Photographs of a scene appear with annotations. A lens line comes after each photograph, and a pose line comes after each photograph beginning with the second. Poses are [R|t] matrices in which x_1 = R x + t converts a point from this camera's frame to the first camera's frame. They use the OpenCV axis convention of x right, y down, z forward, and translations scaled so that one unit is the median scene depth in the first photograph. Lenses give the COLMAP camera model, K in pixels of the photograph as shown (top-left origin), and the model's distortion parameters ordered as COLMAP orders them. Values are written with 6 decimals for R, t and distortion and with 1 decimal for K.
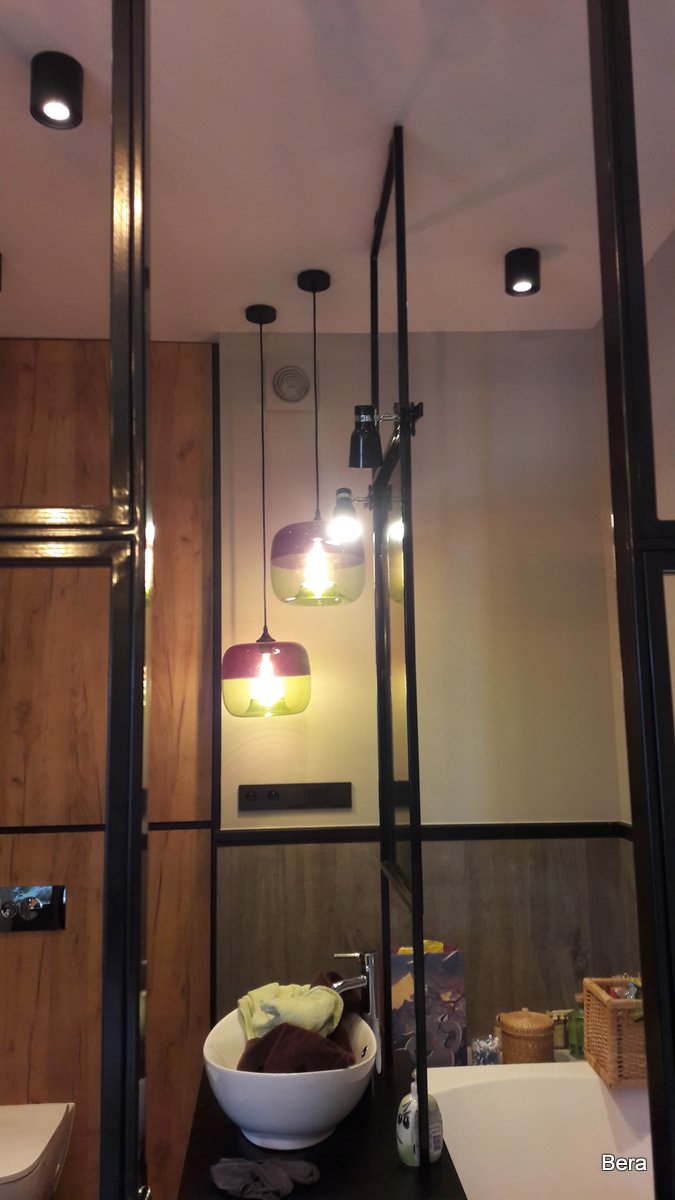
lens RADIAL K [[975.0, 0, 339.8], [0, 975.0, 587.0], [0, 0, 1]] dist [0.104826, -0.107251]
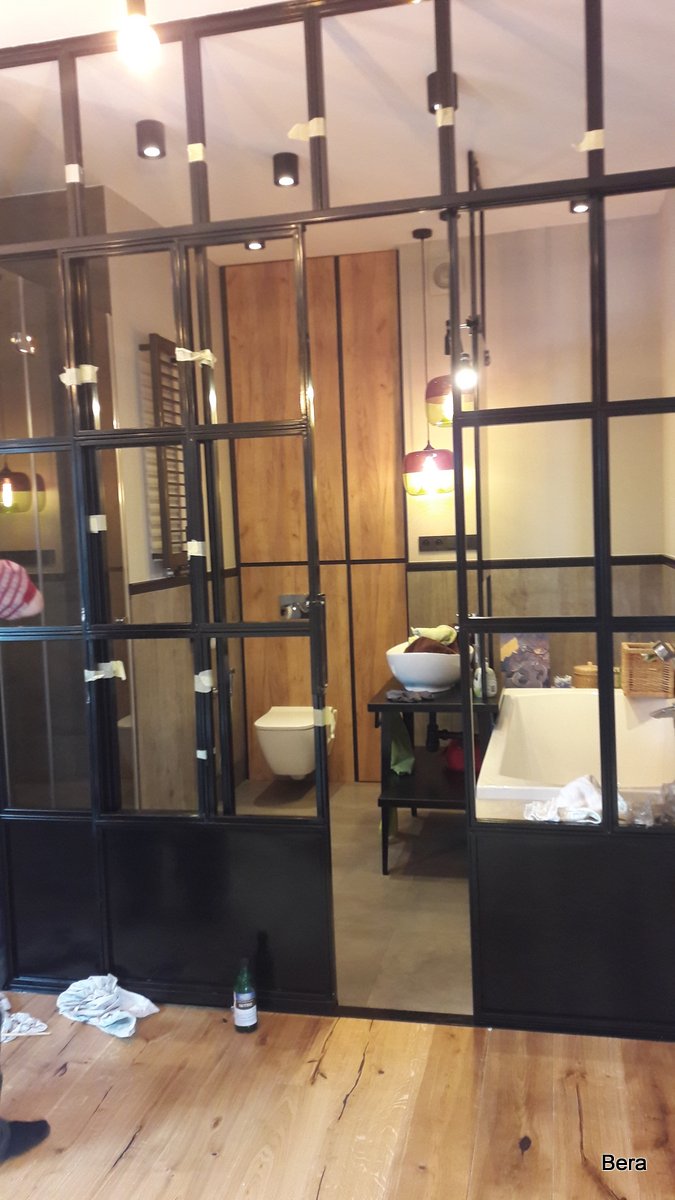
lens RADIAL K [[976.4, 0, 343.0], [0, 976.4, 585.9], [0, 0, 1]] dist [0.109829, -0.111213]
pose [[0.959630, -0.005042, -0.281221, 0.239584], [0.062911, 0.978356, 0.197134, -0.051750], [0.274140, -0.206868, 0.939177, -0.614618]]
